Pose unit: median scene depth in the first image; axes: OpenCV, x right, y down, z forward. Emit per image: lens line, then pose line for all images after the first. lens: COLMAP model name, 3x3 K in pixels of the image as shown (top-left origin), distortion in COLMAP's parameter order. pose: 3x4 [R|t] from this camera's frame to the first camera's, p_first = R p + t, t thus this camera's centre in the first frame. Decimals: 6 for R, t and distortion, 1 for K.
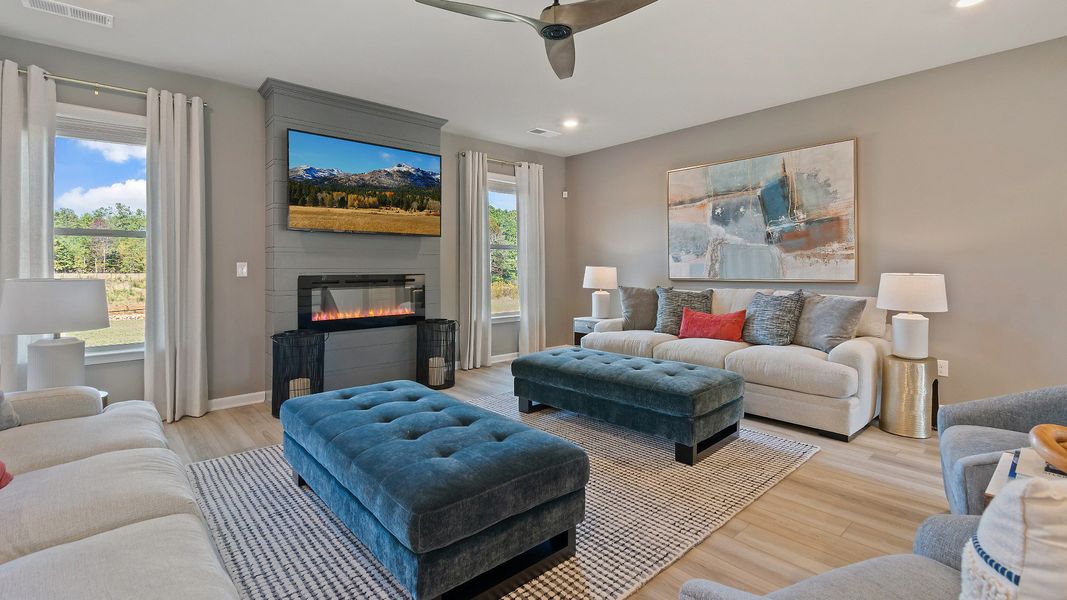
lens RADIAL K [[475.8, 0, 538.9], [0, 475.8, 260.8], [0, 0, 1]] dist [0.003351, -0.003159]
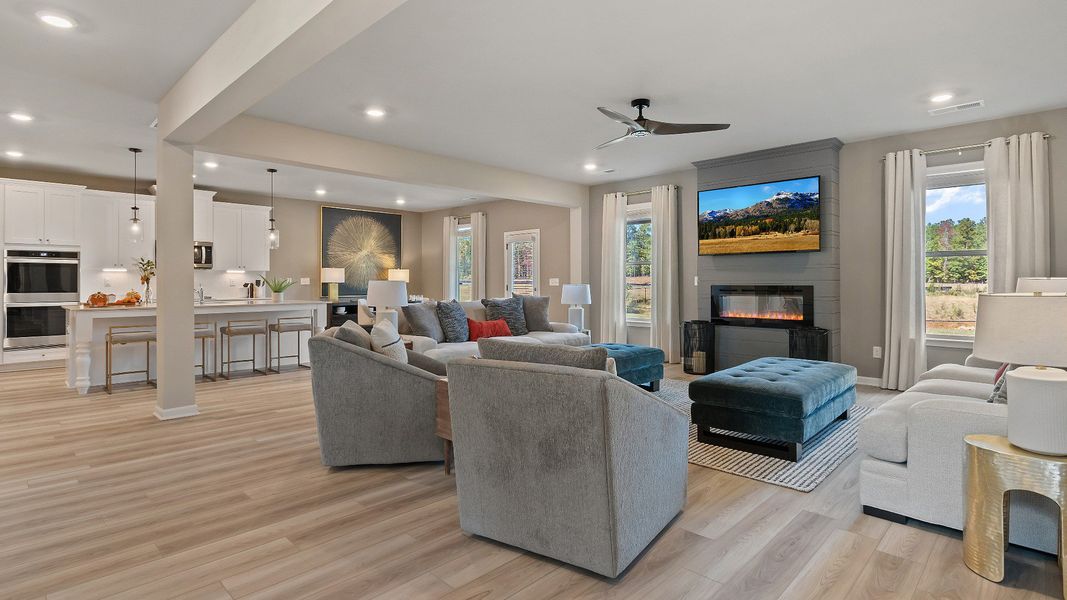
lens RADIAL K [[510.9, 0, 528.4], [0, 510.9, 279.0], [0, 0, 1]] dist [0.000219, -0.003927]
pose [[0.060001, -0.000684, -0.998198, 0.890694], [0.016996, 0.999856, 0.000337, 0.000383], [0.998054, -0.016985, 0.060004, 0.271595]]
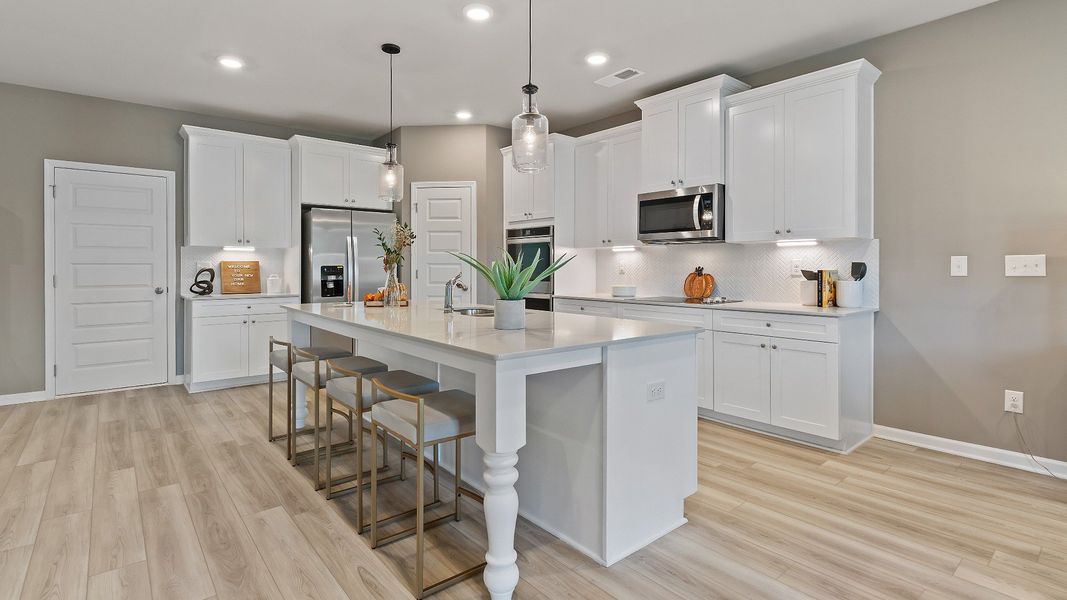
lens RADIAL K [[510.9, 0, 533.4], [0, 510.9, 262.2], [0, 0, 1]] dist [0.000219, -0.003927]
pose [[-0.999098, 0.001845, 0.042413, -0.636643], [0.000658, 0.999608, -0.027989, 0.006358], [-0.042448, -0.027936, -0.998708, 0.134367]]
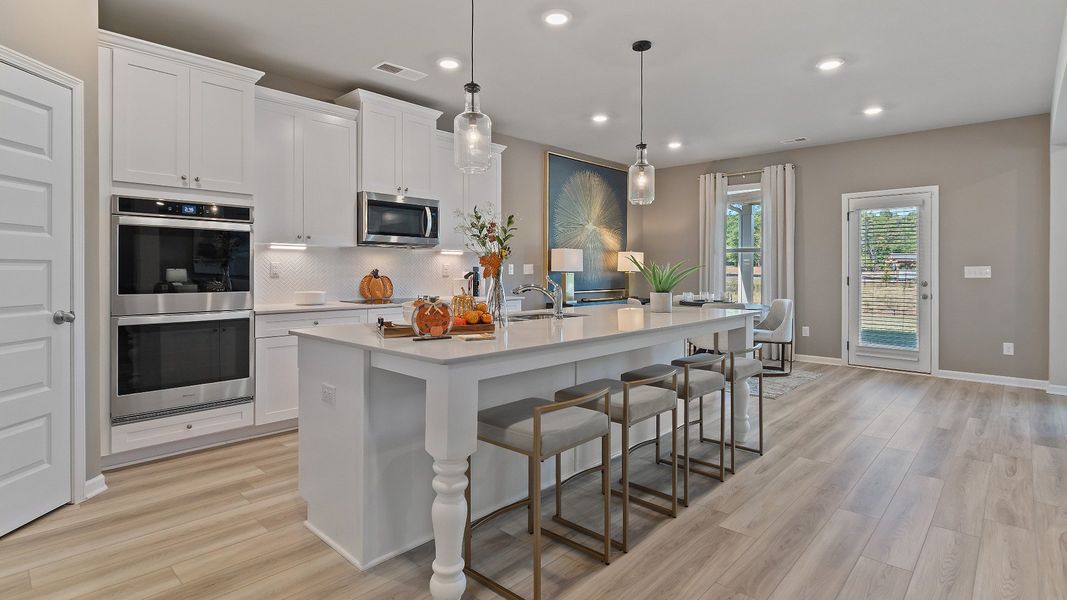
lens RADIAL K [[524.9, 0, 535.7], [0, 524.9, 267.5], [0, 0, 1]] dist [0.002285, -0.002915]
pose [[0.088852, -0.001484, -0.996044, 0.120386], [0.013859, 0.999904, -0.000253, -0.010012], [0.995948, -0.013781, 0.088864, -0.589232]]
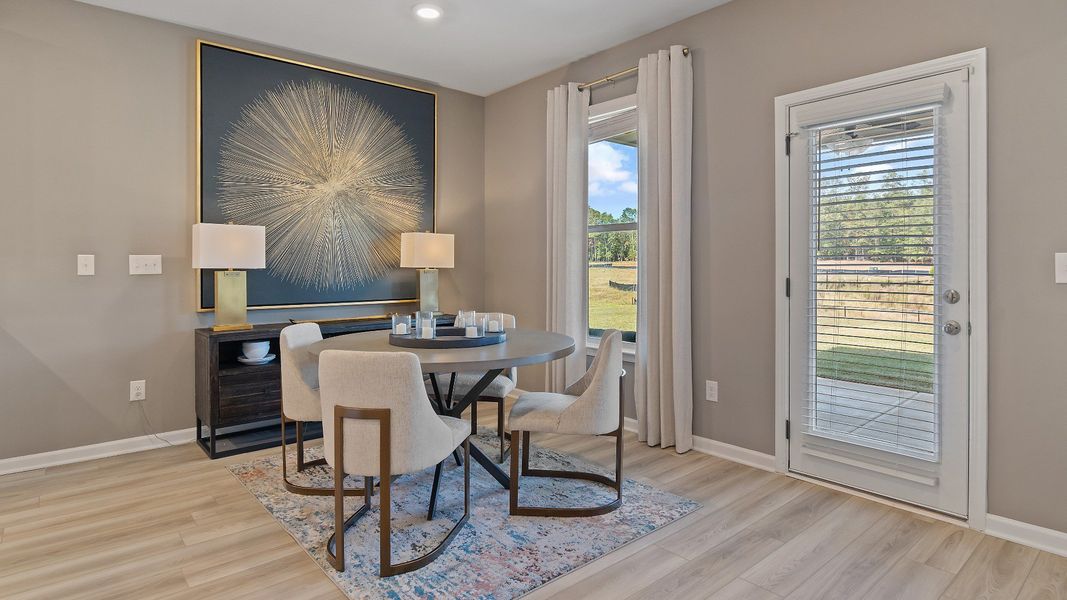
lens RADIAL K [[564.2, 0, 534.8], [0, 564.2, 265.1], [0, 0, 1]] dist [0.003751, -0.005905]
pose [[-0.022603, 0.002319, -0.999742, -0.469525], [0.018684, 0.999824, 0.001897, 0.002610], [0.999570, -0.018637, -0.022642, 0.032338]]
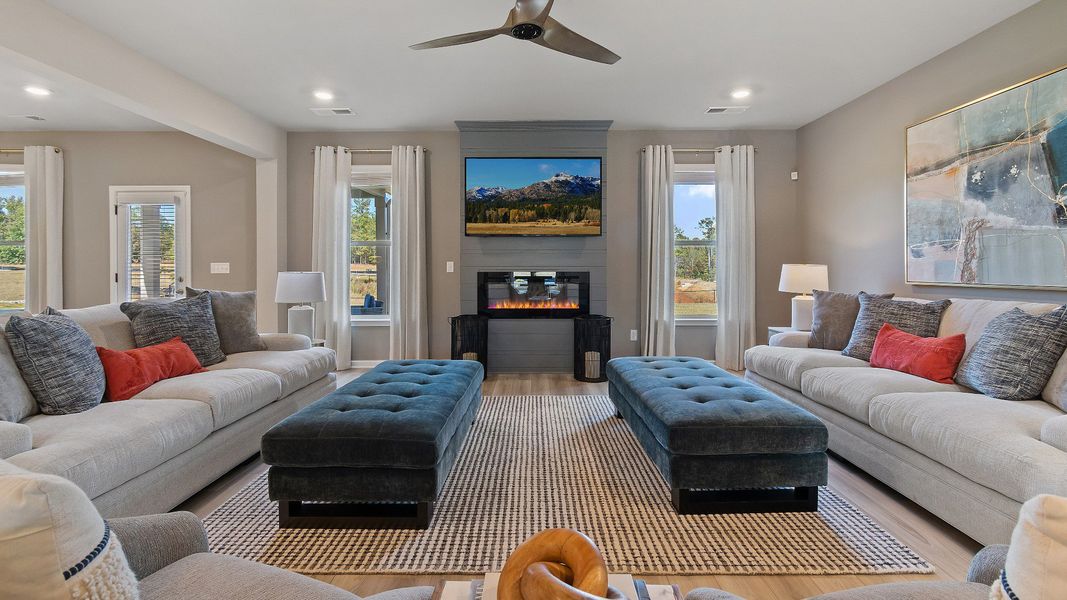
lens RADIAL K [[475.8, 0, 538.8], [0, 475.8, 266.5], [0, 0, 1]] dist [0.003351, -0.003159]
pose [[0.740809, 0.001690, -0.671713, 0.385228], [0.008934, 0.999884, 0.012370, 0.001411], [0.671656, -0.015165, 0.740708, 0.143881]]
